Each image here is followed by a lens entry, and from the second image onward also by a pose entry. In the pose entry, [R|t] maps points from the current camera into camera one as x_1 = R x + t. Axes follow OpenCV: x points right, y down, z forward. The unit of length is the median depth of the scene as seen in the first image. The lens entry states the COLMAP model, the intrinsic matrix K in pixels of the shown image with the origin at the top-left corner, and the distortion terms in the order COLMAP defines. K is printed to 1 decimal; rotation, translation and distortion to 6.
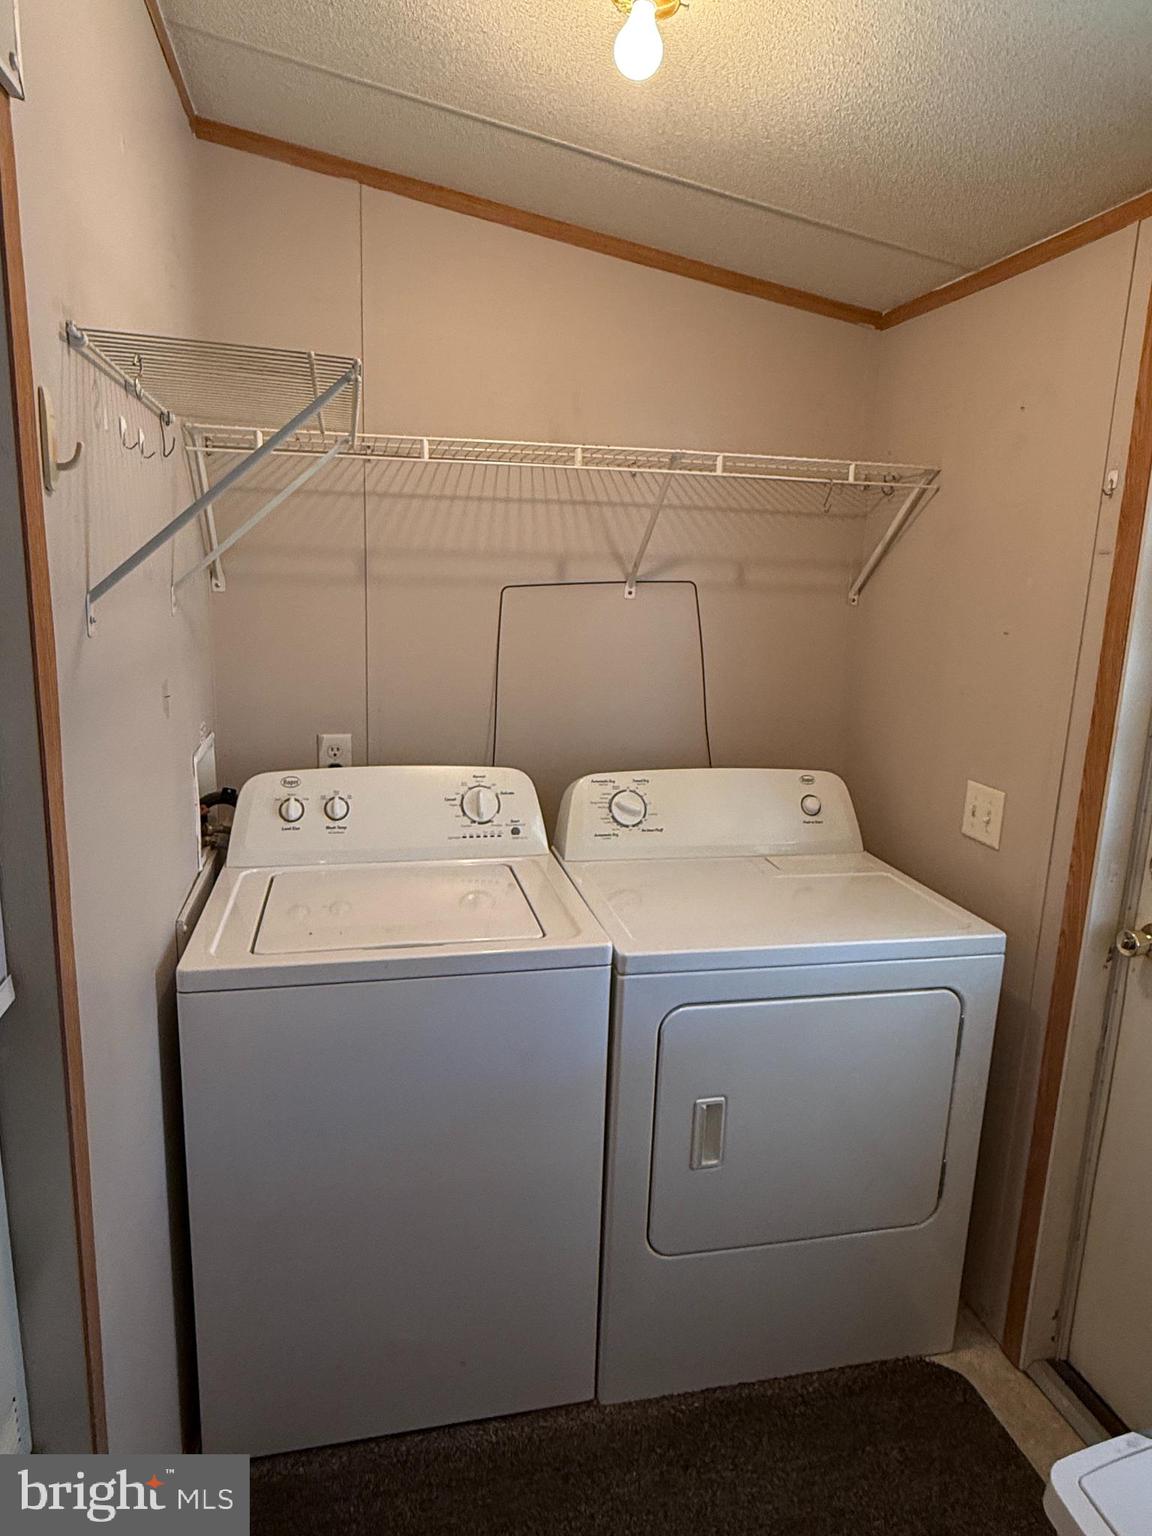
lens RADIAL K [[931.0, 0, 575.4], [0, 931.0, 752.4], [0, 0, 1]] dist [0.001446, 0.001667]
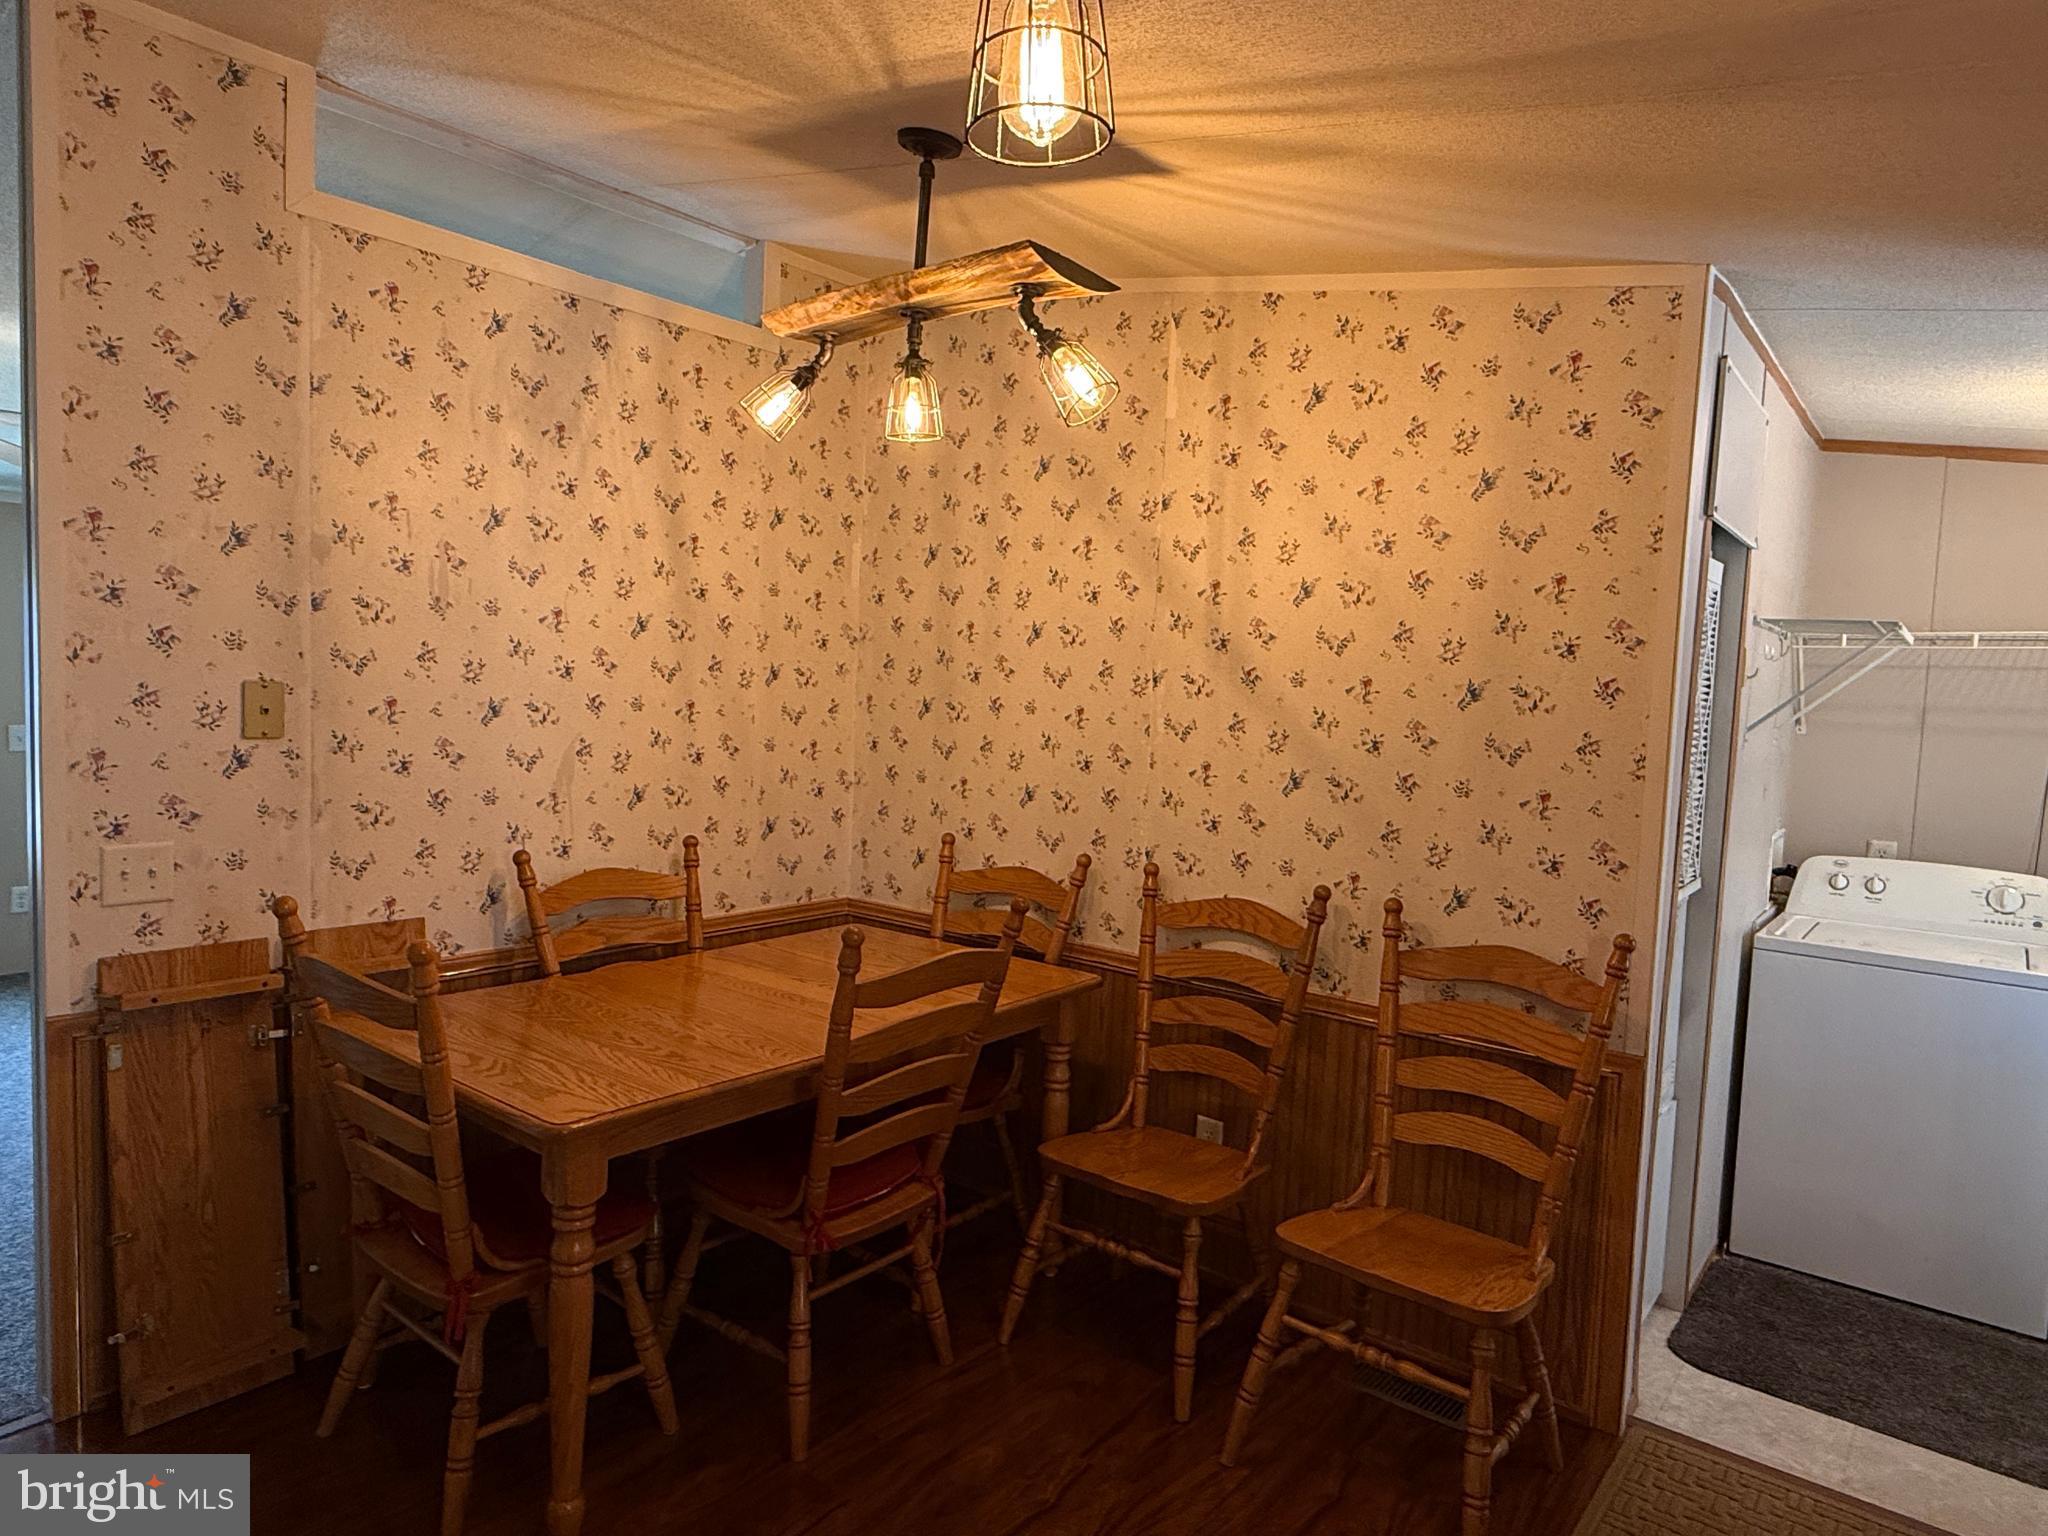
lens RADIAL K [[1241.4, 0, 1016.3], [0, 1241.4, 762.4], [0, 0, 1]] dist [0.001446, 0.001667]
pose [[0.615557, 0.044318, -0.786845, 0.410456], [-0.170376, 0.982290, -0.077961, 0.241277], [0.769456, 0.182049, 0.612206, -1.175311]]
